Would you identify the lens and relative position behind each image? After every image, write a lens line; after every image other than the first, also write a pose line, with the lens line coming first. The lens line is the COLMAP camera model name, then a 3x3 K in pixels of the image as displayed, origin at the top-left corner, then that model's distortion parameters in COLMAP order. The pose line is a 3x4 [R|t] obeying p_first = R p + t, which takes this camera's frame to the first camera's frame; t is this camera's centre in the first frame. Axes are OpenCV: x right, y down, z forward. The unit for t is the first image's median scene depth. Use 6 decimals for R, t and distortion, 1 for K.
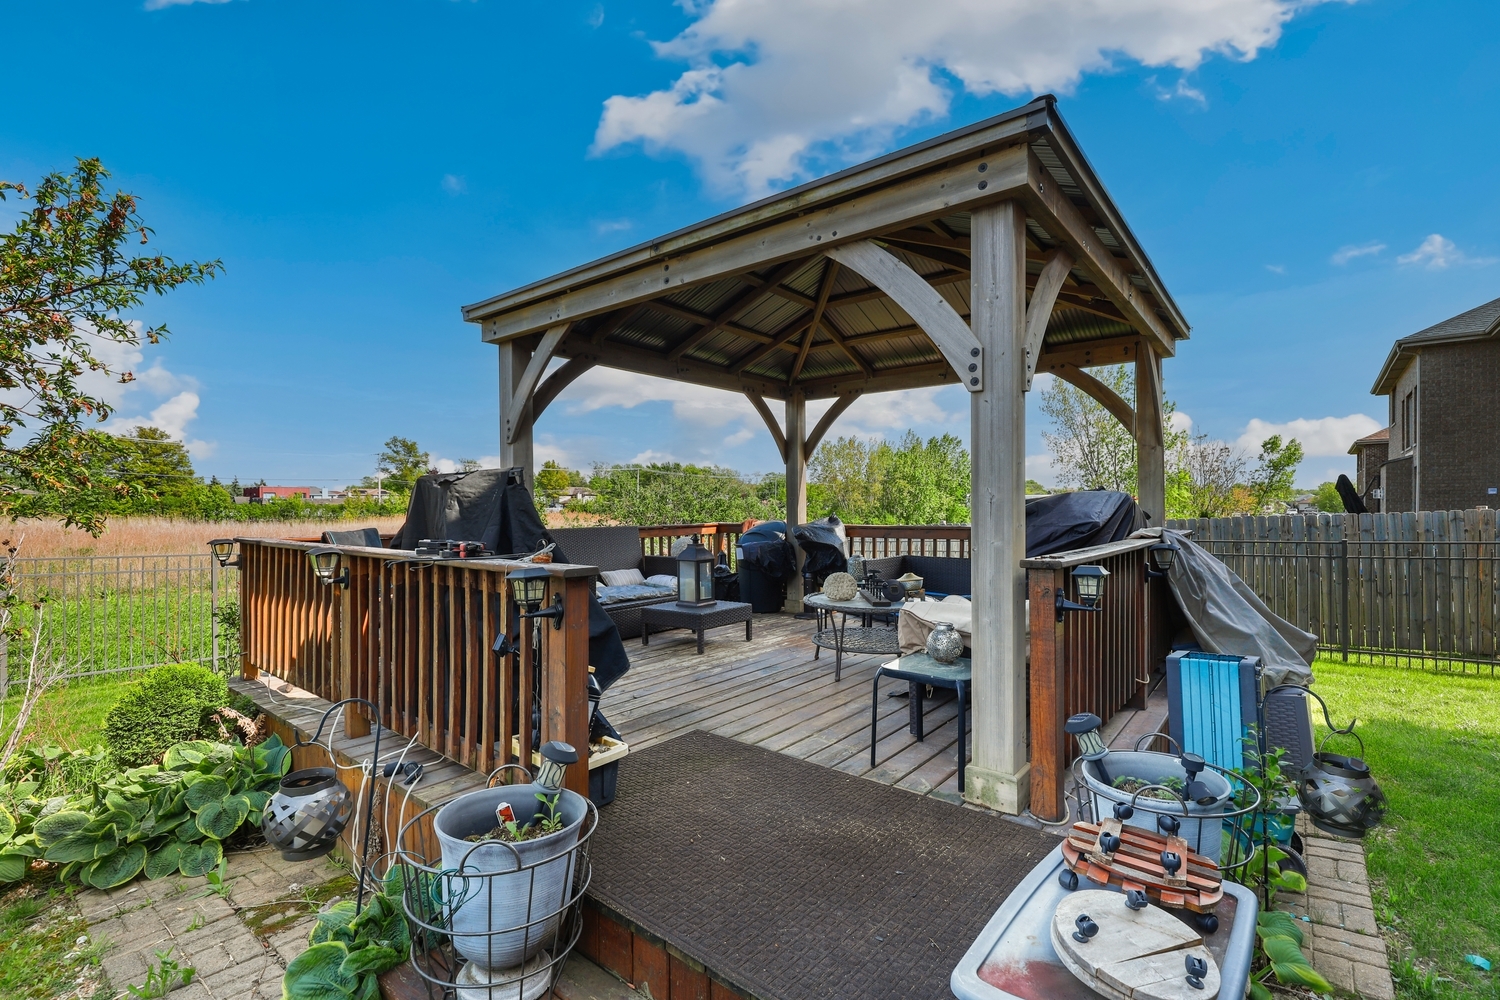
lens RADIAL K [[688.0, 0, 744.8], [0, 688.0, 495.8], [0, 0, 1]] dist [0.009748, -0.001230]
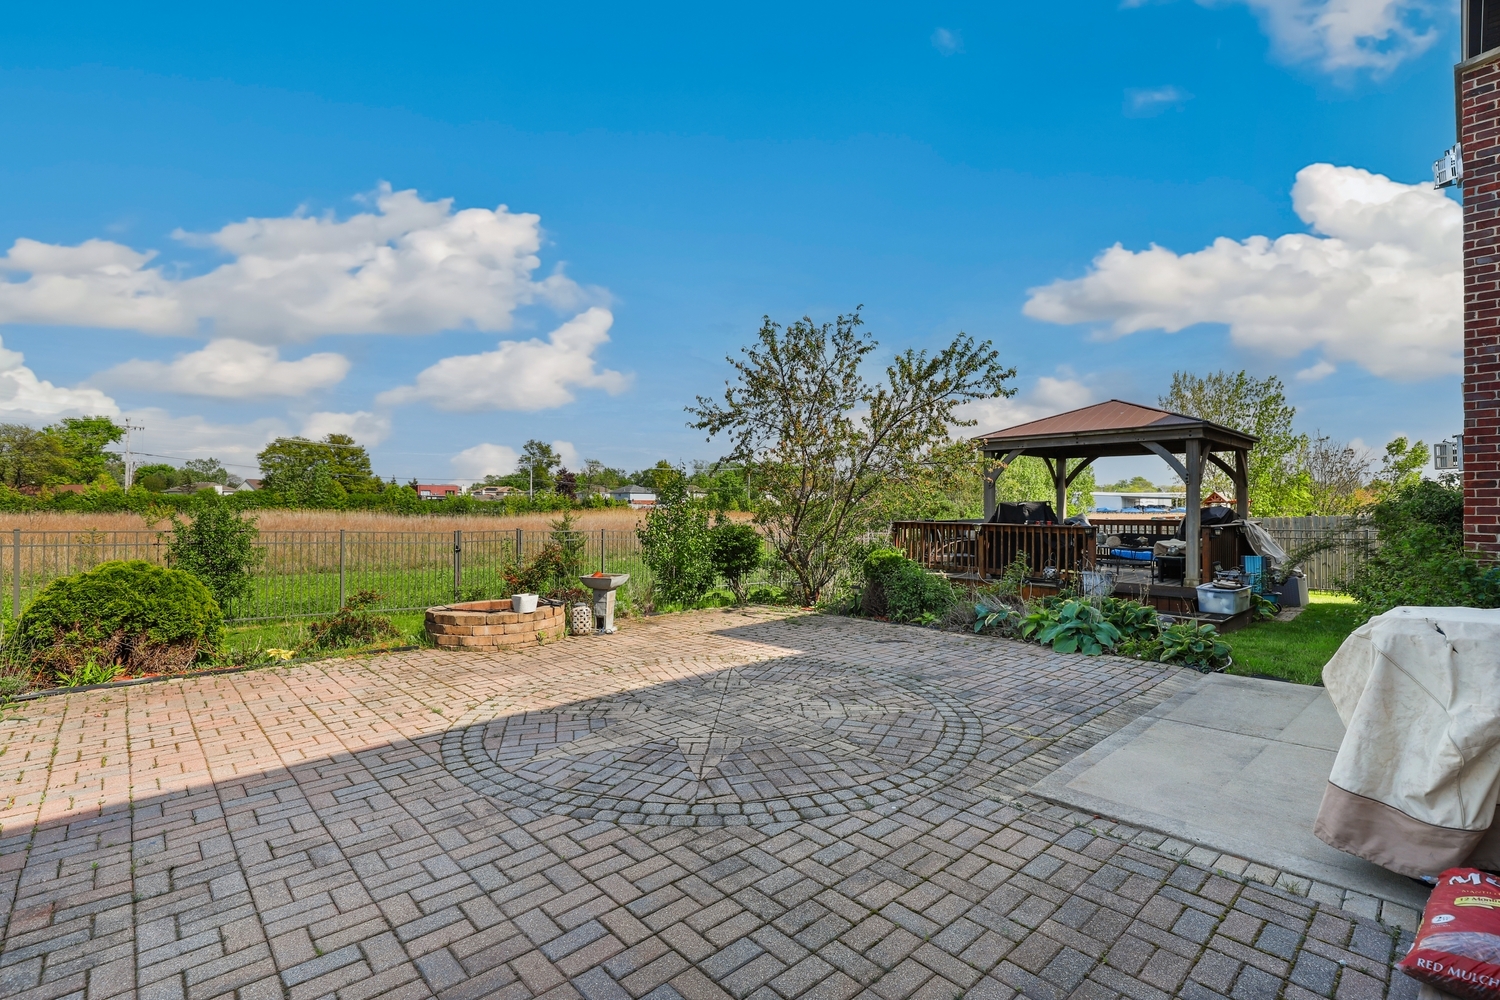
lens RADIAL K [[688.0, 0, 744.2], [0, 688.0, 500.3], [0, 0, 1]] dist [0.009748, -0.001230]
pose [[0.992320, 0.003004, -0.123664, -0.072621], [-0.001558, 0.999929, 0.011785, -0.004324], [0.123691, -0.011502, 0.992254, -0.138875]]
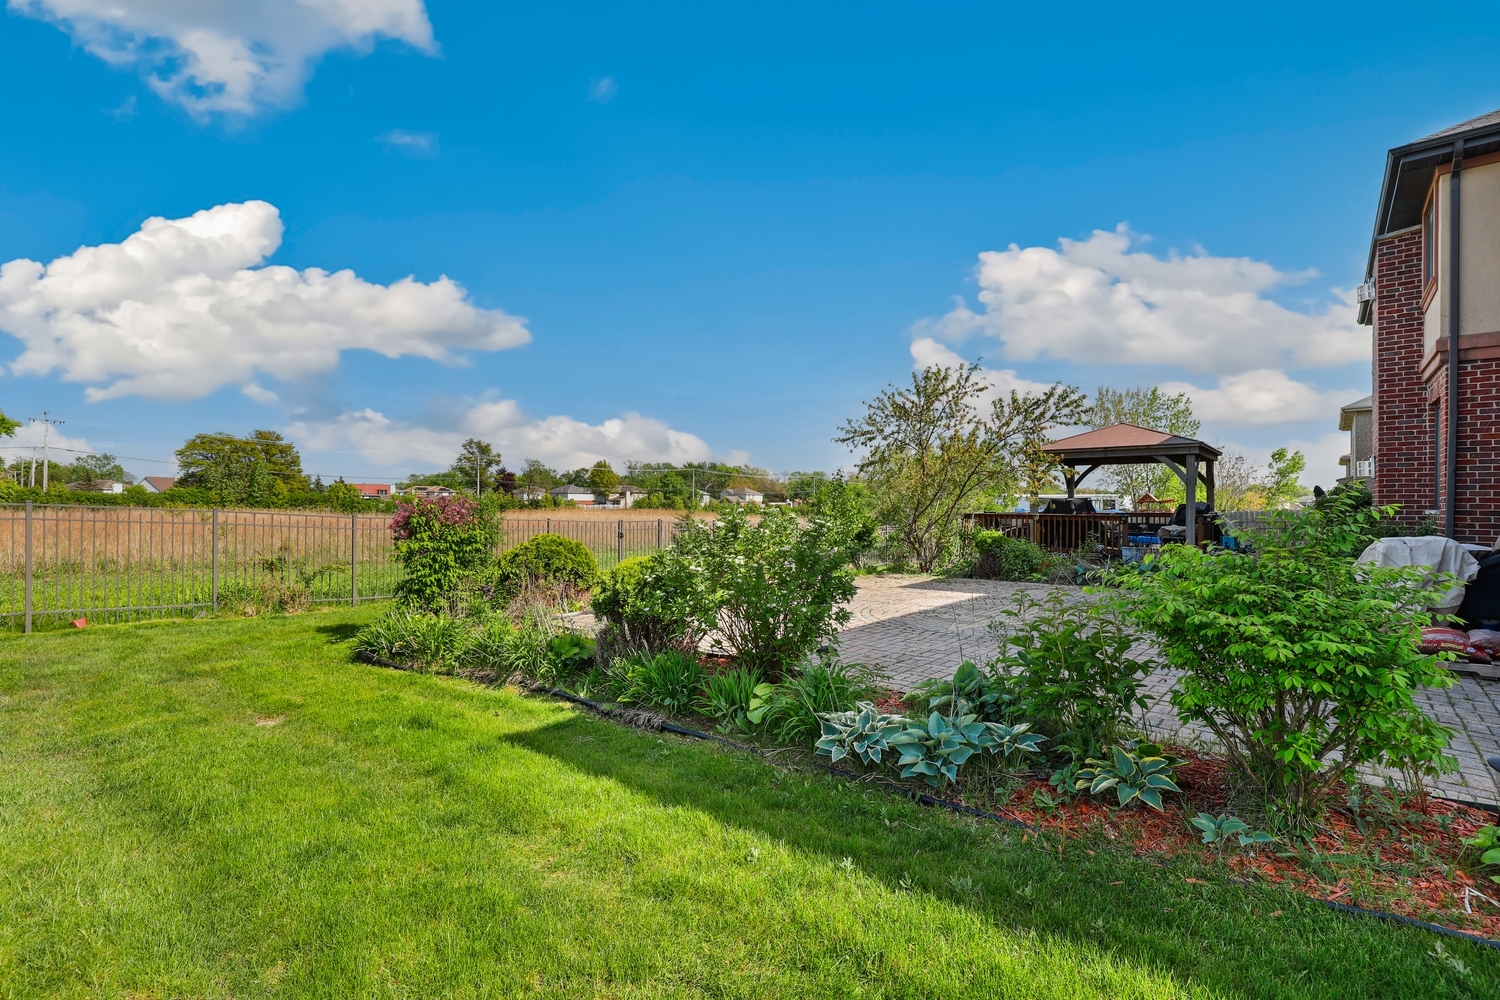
lens RADIAL K [[688.0, 0, 741.0], [0, 688.0, 501.8], [0, 0, 1]] dist [0.009748, -0.001230]
pose [[0.999806, 0.005438, -0.018906, -0.136699], [-0.005204, 0.999909, 0.012438, -0.003049], [0.018972, -0.012337, 0.999744, -0.201040]]
